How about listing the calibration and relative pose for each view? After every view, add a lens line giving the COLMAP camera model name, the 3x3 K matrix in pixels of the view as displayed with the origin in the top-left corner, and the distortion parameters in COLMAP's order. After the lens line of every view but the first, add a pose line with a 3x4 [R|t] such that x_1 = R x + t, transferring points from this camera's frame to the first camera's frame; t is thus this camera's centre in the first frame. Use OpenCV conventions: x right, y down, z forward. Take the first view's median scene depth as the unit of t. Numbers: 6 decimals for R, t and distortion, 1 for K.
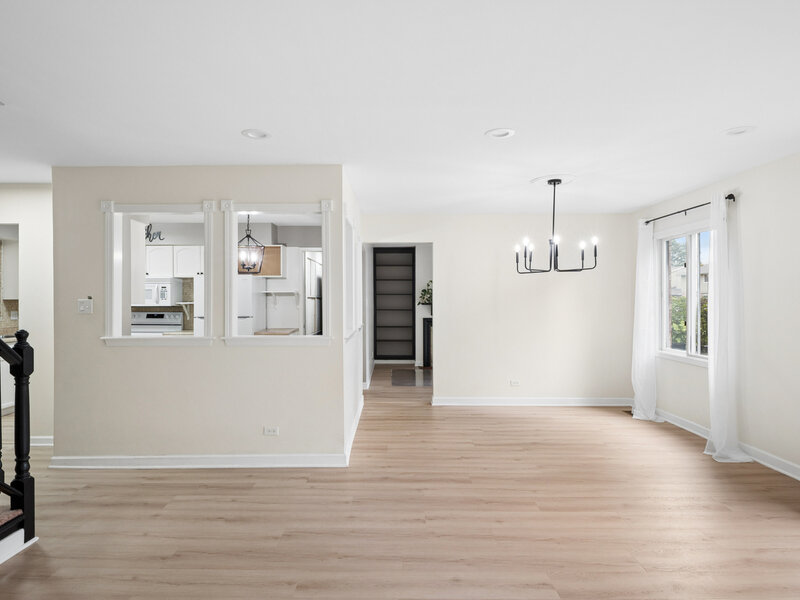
lens RADIAL K [[468.7, 0, 400.2], [0, 468.7, 299.0], [0, 0, 1]] dist [0.008045, -0.008523]
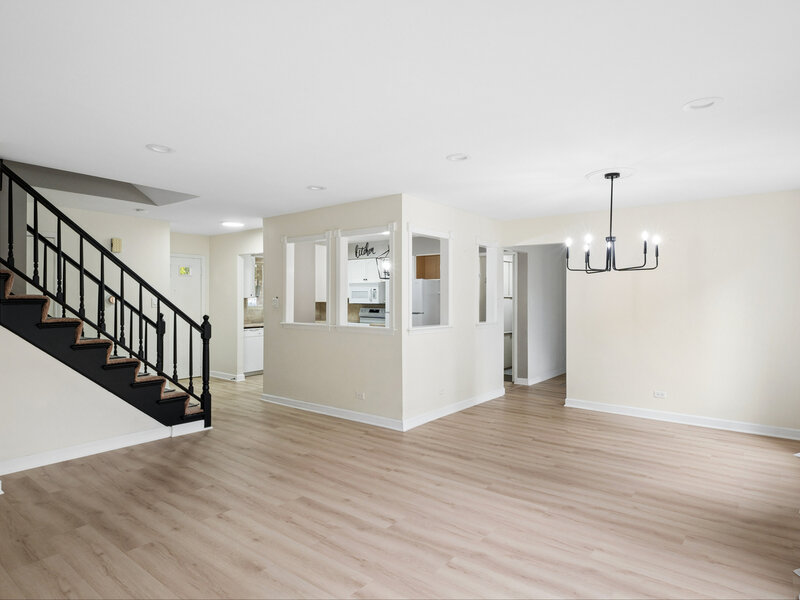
lens RADIAL K [[468.7, 0, 399.4], [0, 468.7, 298.6], [0, 0, 1]] dist [0.008045, -0.008523]
pose [[0.788988, 0.003888, -0.614396, 0.657058], [-0.003714, 0.999992, 0.001558, -0.003358], [0.614397, 0.001052, 0.788996, -0.006459]]
